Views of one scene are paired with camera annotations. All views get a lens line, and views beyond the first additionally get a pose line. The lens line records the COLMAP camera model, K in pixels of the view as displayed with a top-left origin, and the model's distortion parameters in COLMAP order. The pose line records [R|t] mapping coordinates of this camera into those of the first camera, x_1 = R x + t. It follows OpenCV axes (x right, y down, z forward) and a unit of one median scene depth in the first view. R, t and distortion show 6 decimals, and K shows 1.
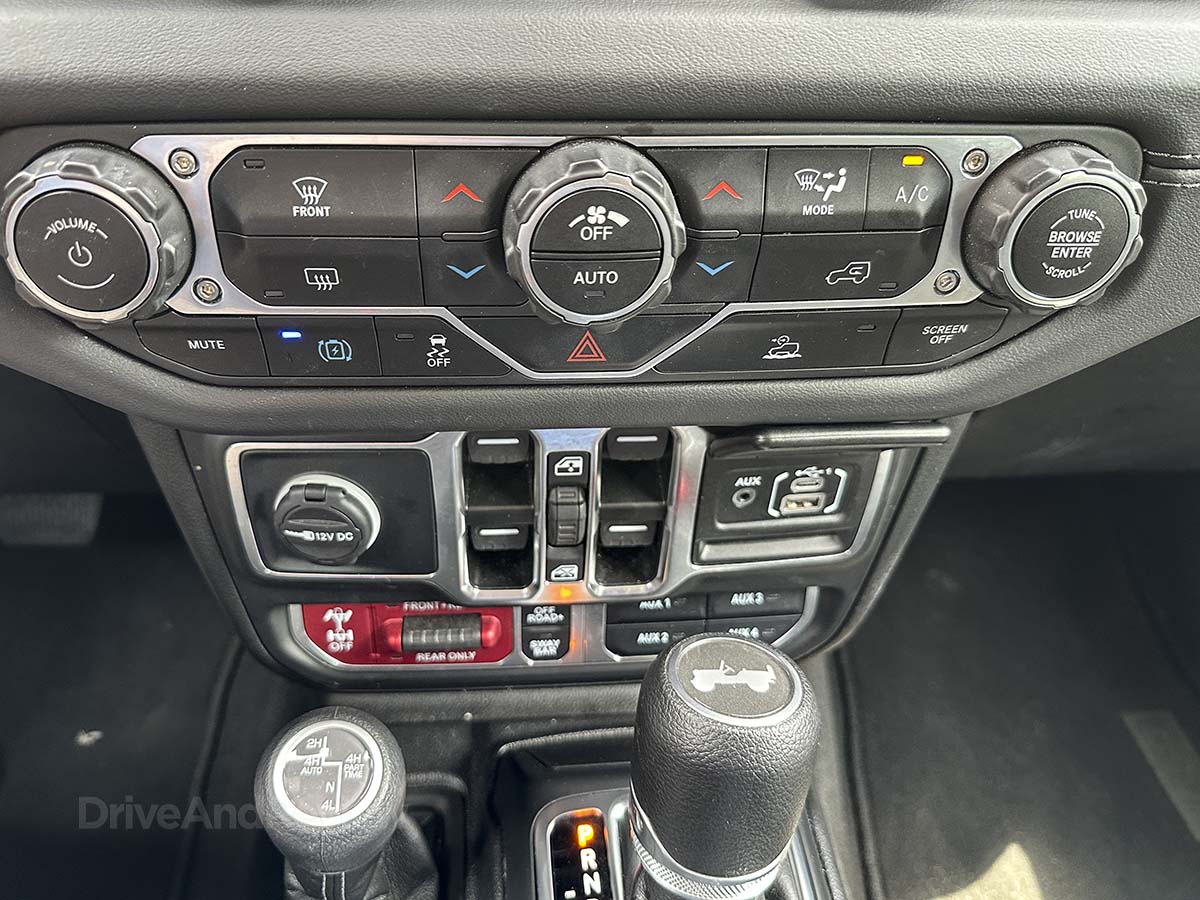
lens RADIAL K [[968.2, 0, 562.2], [0, 968.2, 434.1], [0, 0, 1]] dist [0.116875, -0.277645]
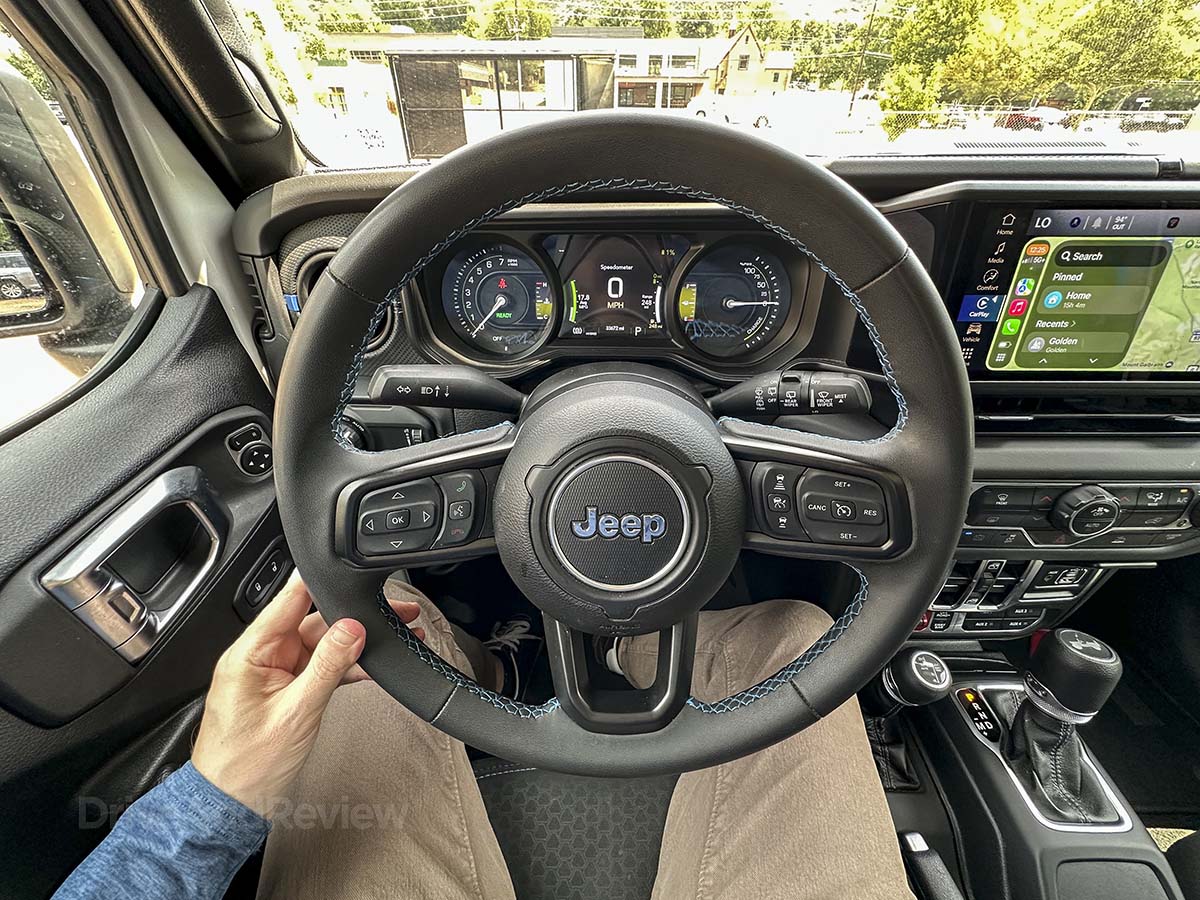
lens RADIAL K [[511.1, 0, 599.8], [0, 511.1, 454.7], [0, 0, 1]] dist [-0.002710, 0.000890]
pose [[0.996556, 0.020838, -0.080256, -1.137630], [-0.026243, 0.997415, -0.066893, -0.179671], [0.078655, 0.068769, 0.994527, -0.680008]]
